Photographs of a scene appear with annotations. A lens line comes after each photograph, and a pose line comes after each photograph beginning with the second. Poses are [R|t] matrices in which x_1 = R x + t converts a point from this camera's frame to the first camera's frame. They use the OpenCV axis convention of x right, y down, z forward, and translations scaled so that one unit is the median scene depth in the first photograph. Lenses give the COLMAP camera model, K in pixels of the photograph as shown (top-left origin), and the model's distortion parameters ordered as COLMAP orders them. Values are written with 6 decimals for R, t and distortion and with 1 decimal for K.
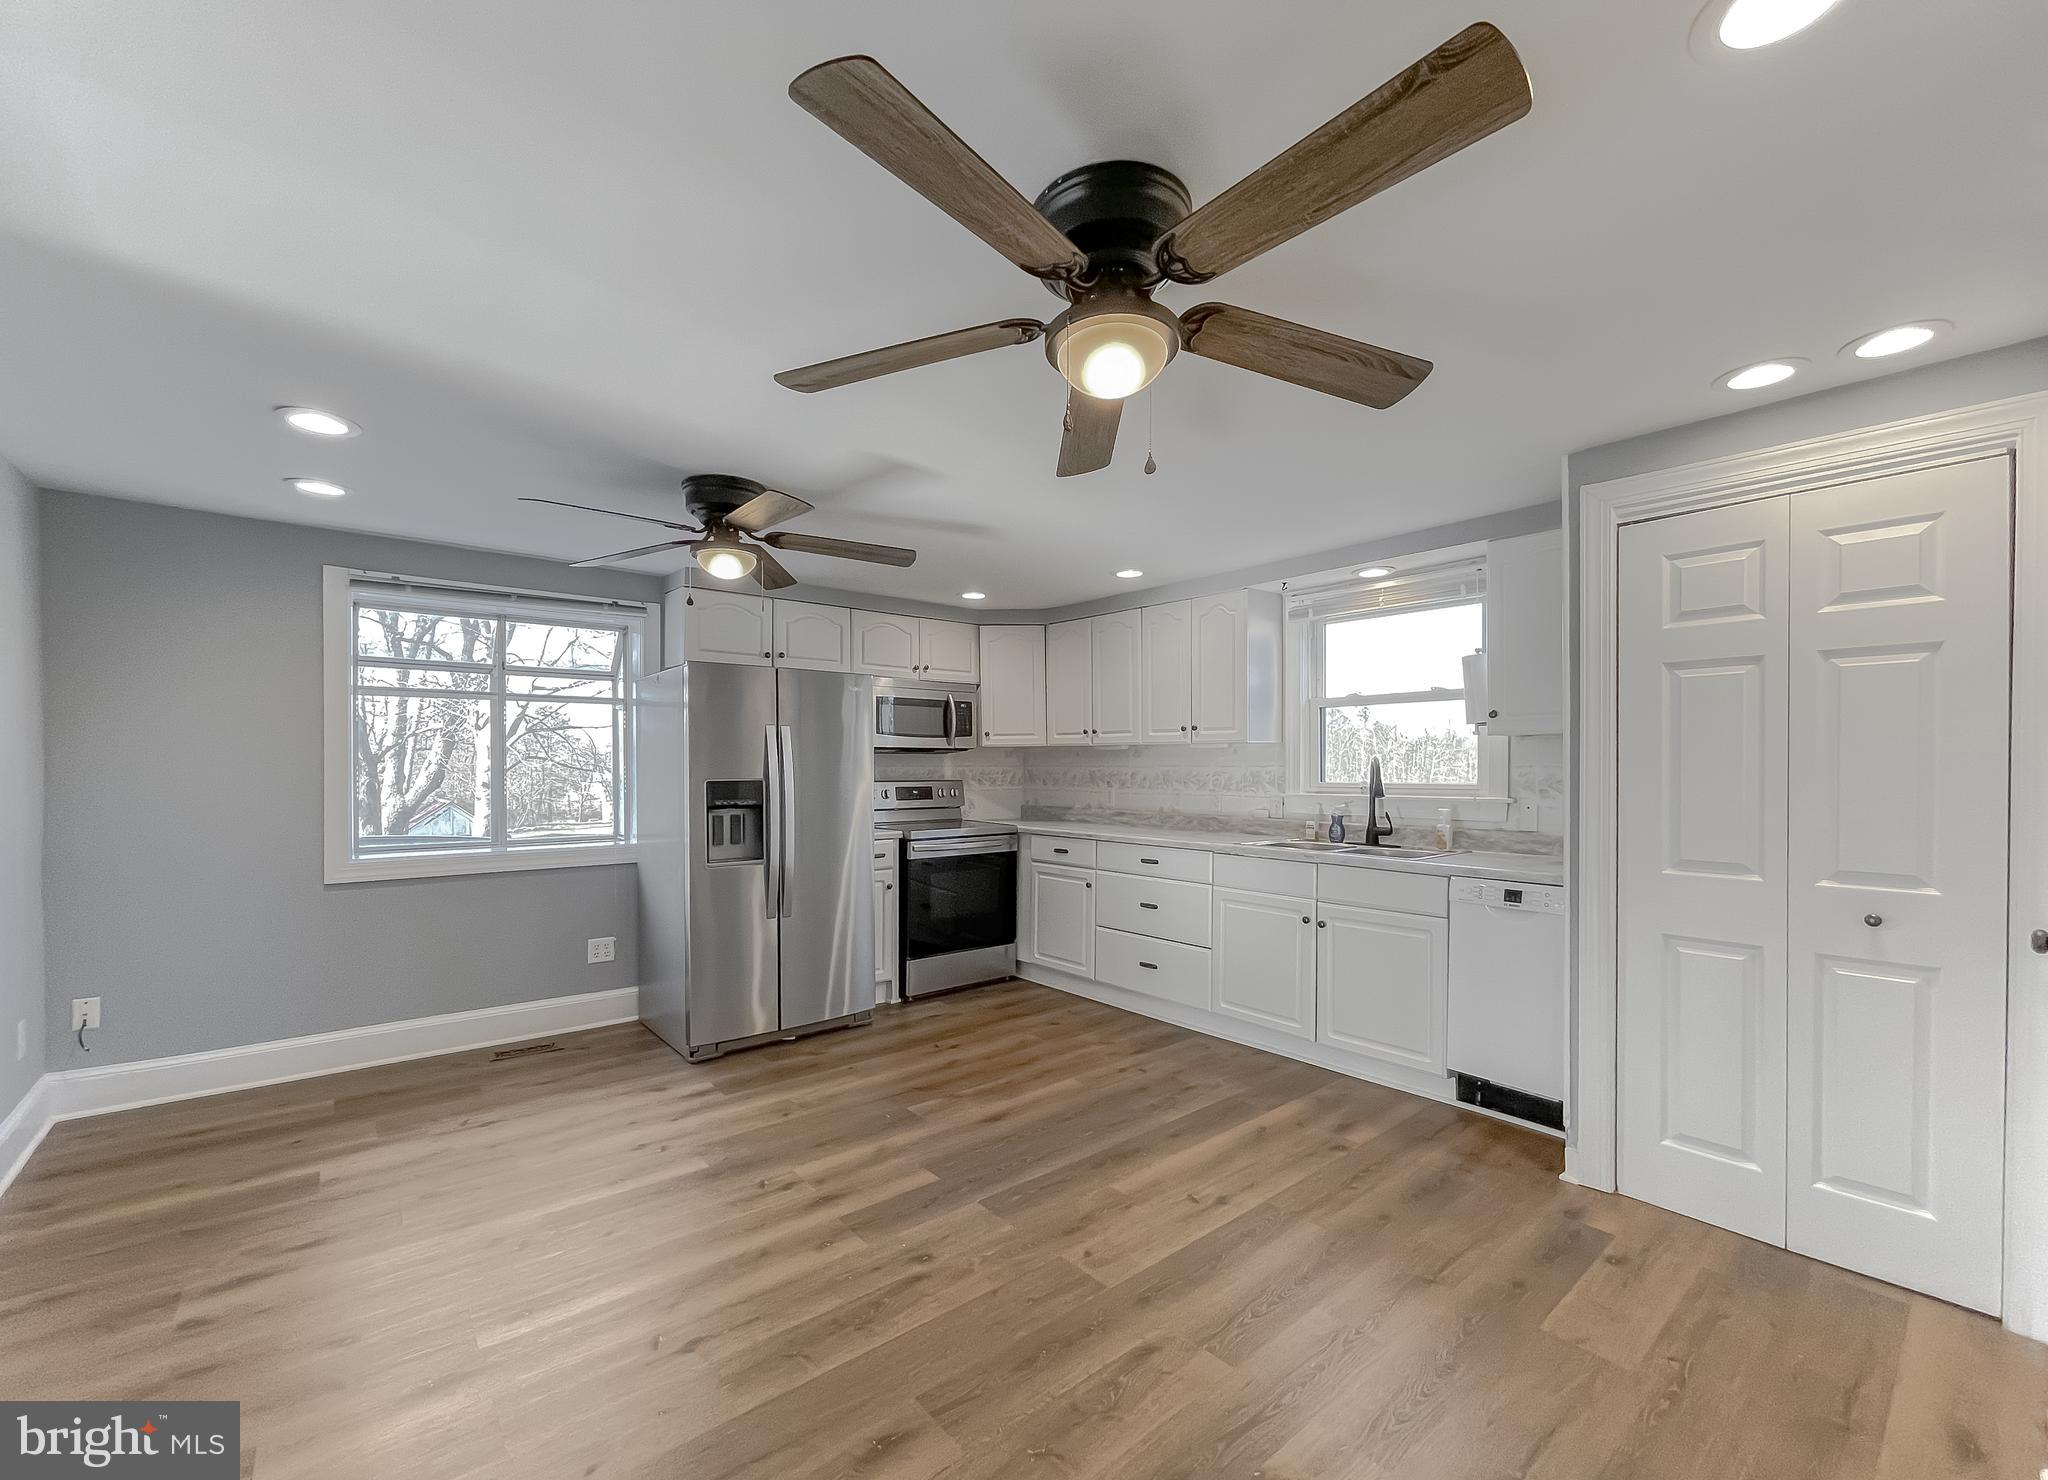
lens RADIAL K [[861.1, 0, 1005.0], [0, 861.1, 749.4], [0, 0, 1]] dist [-0.007784, 0.000011]
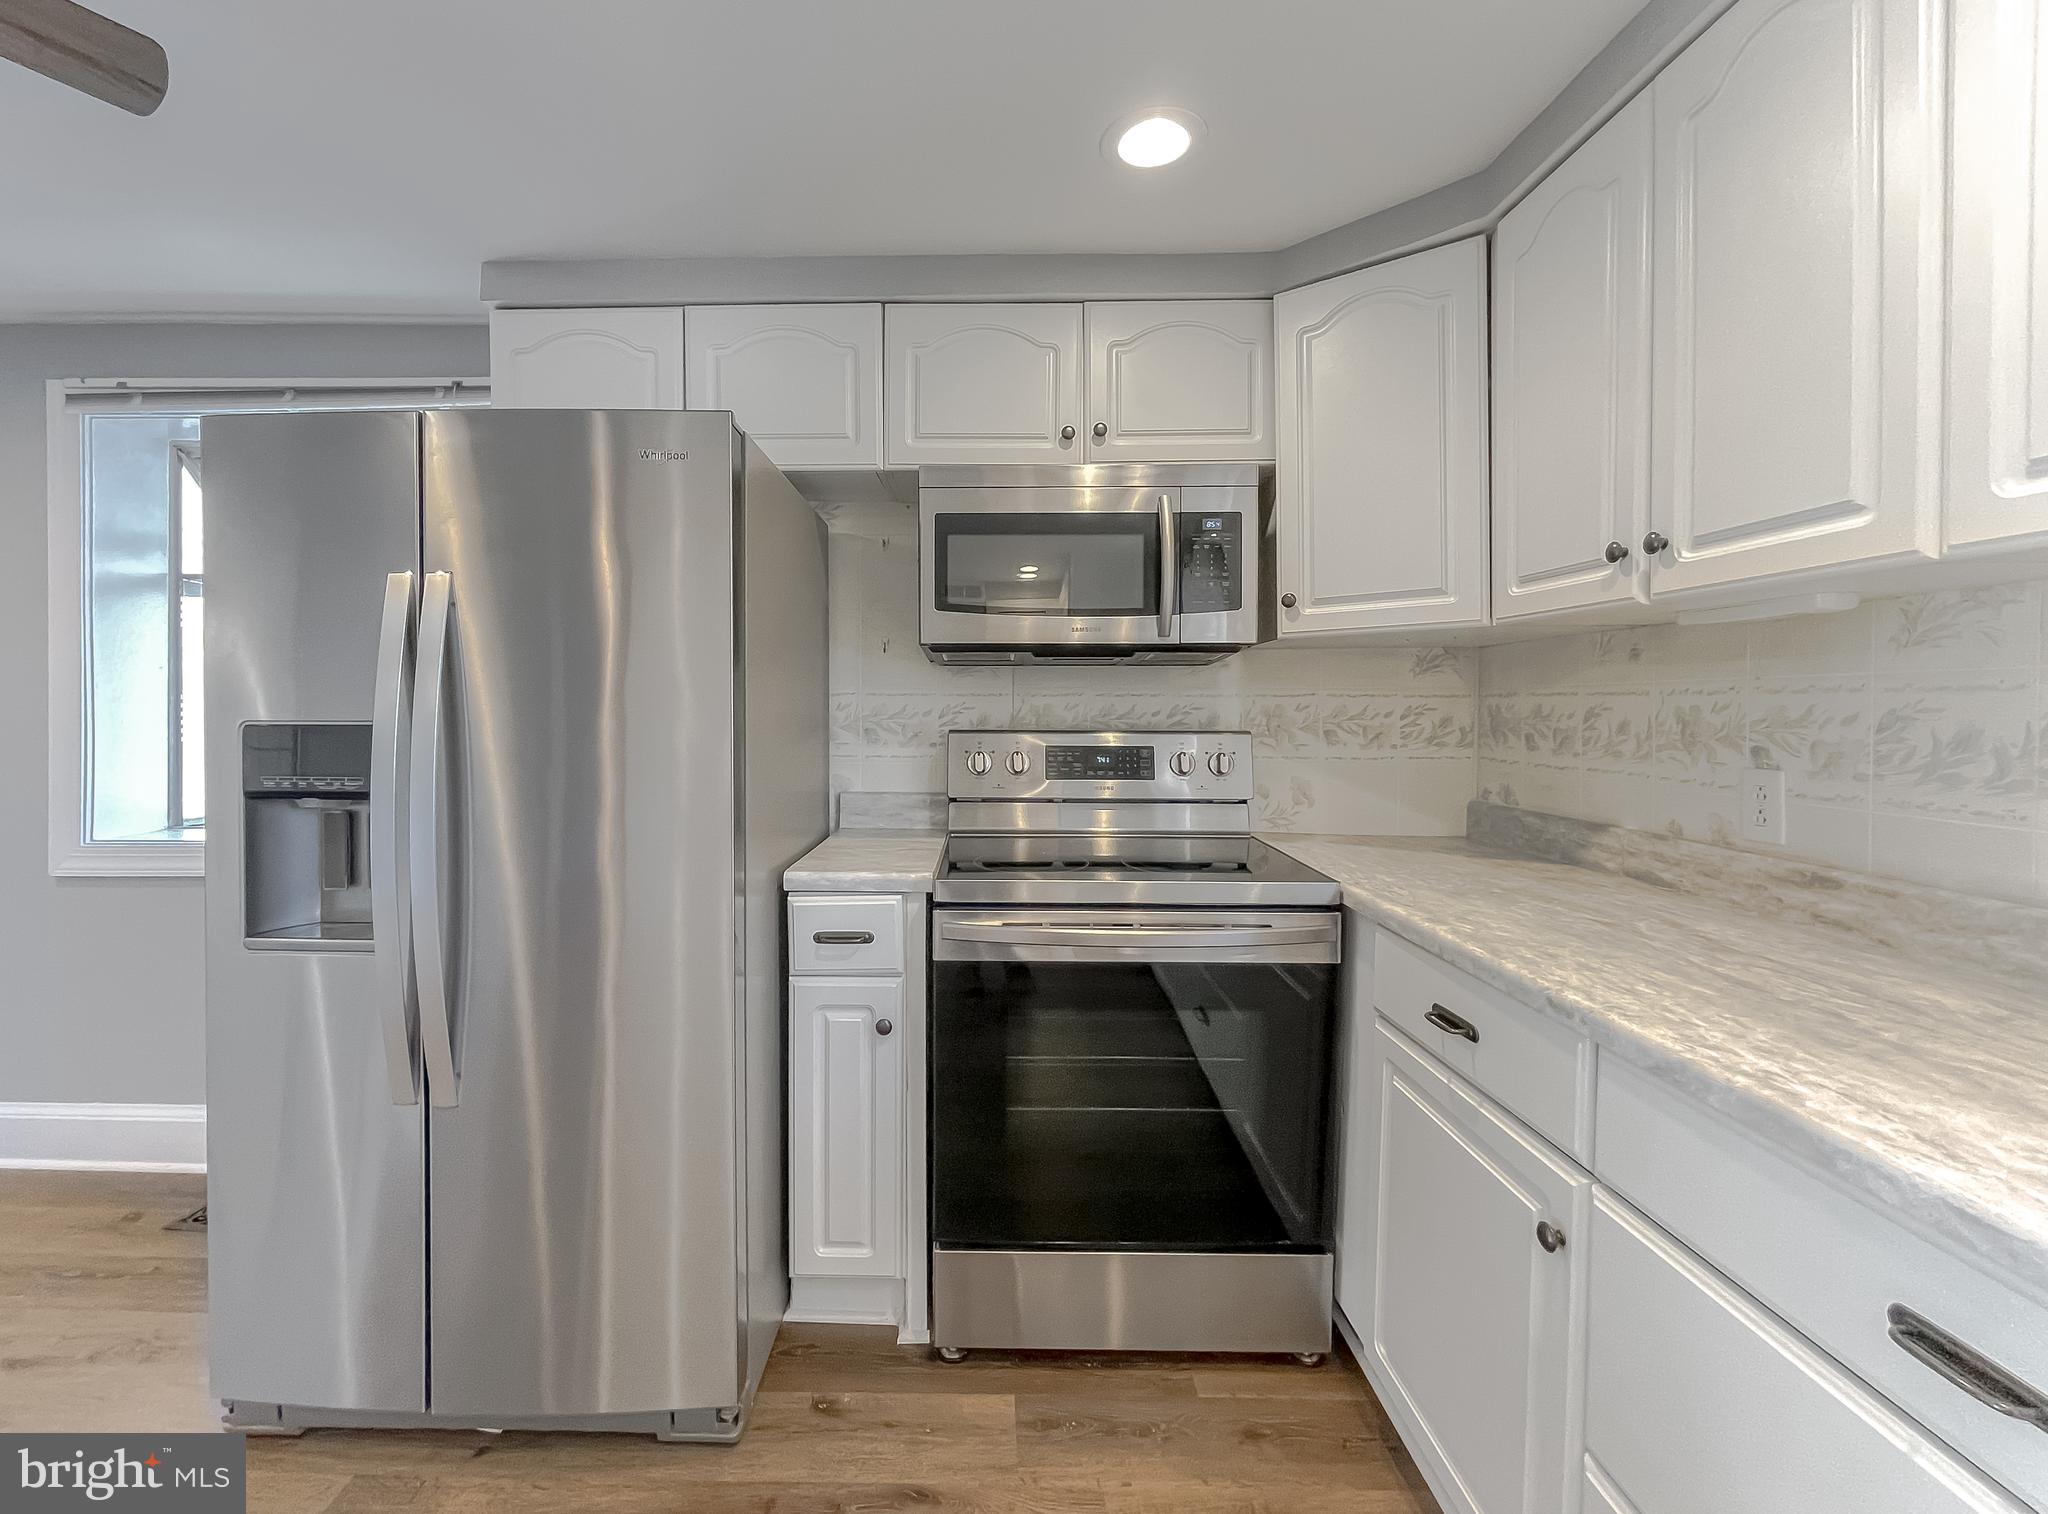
lens RADIAL K [[831.2, 0, 1022.1], [0, 831.2, 719.2], [0, 0, 1]] dist [0.002027, 0.000144]
pose [[0.763783, 0.010320, -0.645391, 0.154433], [0.010315, 0.999549, 0.028190, 0.026341], [0.645391, -0.028188, 0.763332, 0.911737]]
